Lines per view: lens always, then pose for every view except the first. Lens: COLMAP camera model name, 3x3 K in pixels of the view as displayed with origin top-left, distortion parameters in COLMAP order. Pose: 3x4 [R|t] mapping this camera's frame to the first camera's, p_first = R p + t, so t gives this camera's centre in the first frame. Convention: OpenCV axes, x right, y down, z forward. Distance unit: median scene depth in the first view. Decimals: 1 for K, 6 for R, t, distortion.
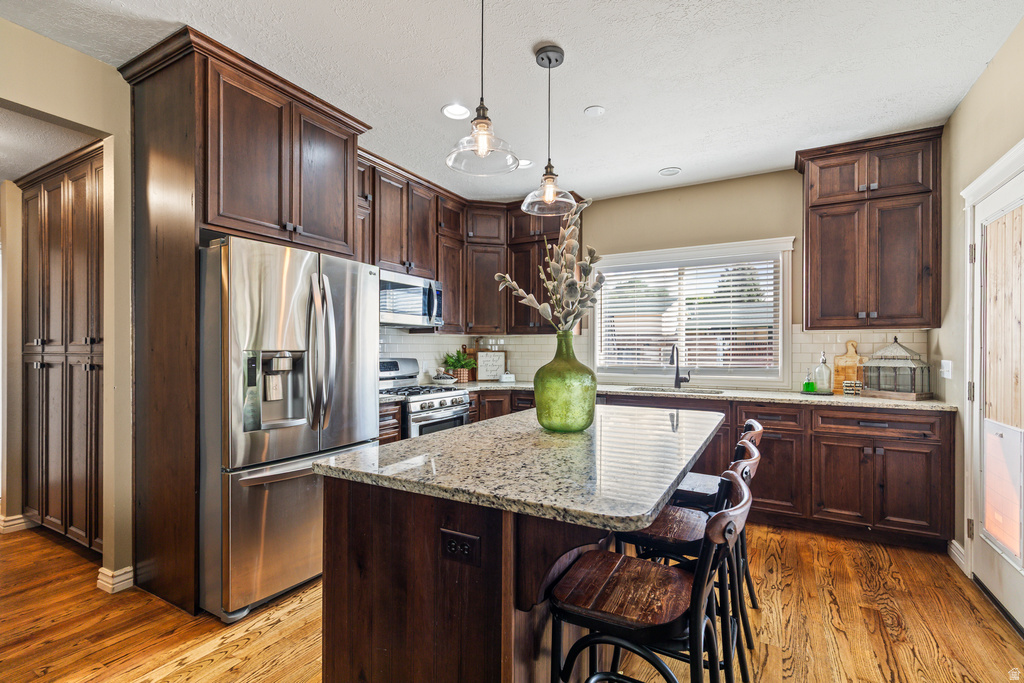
lens RADIAL K [[468.0, 0, 507.8], [0, 468.0, 348.1], [0, 0, 1]] dist [0.012586, -0.001409]
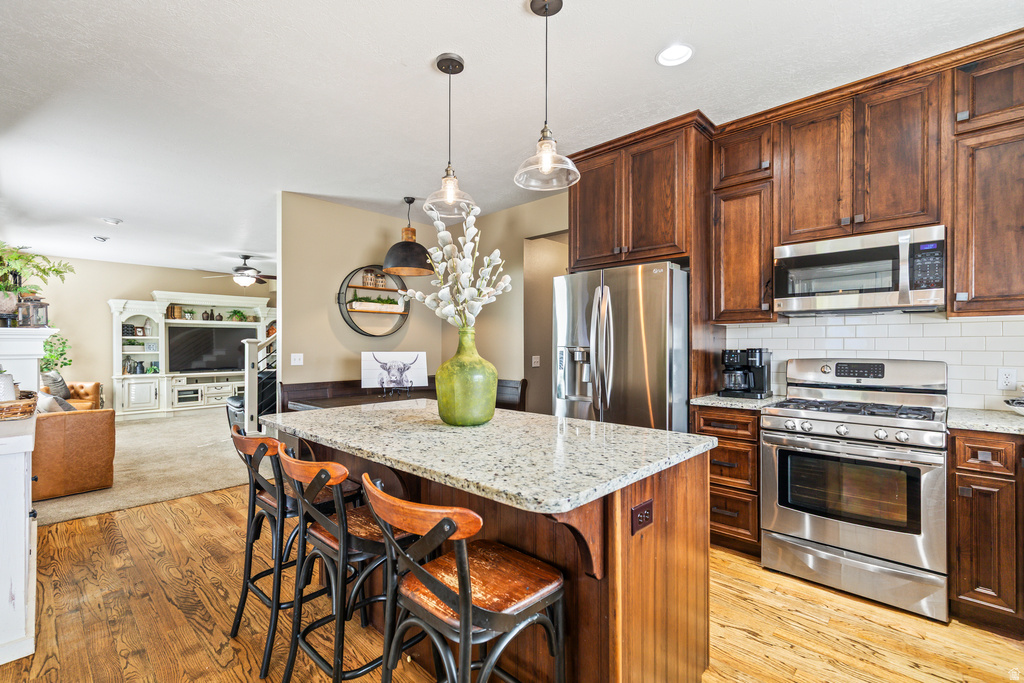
lens RADIAL K [[468.0, 0, 516.8], [0, 468.0, 343.6], [0, 0, 1]] dist [0.012586, -0.001409]
pose [[-0.230747, -0.008478, -0.972977, 0.727608], [0.000118, 0.999962, -0.008741, 0.006475], [0.973014, -0.002132, -0.230737, 0.893703]]
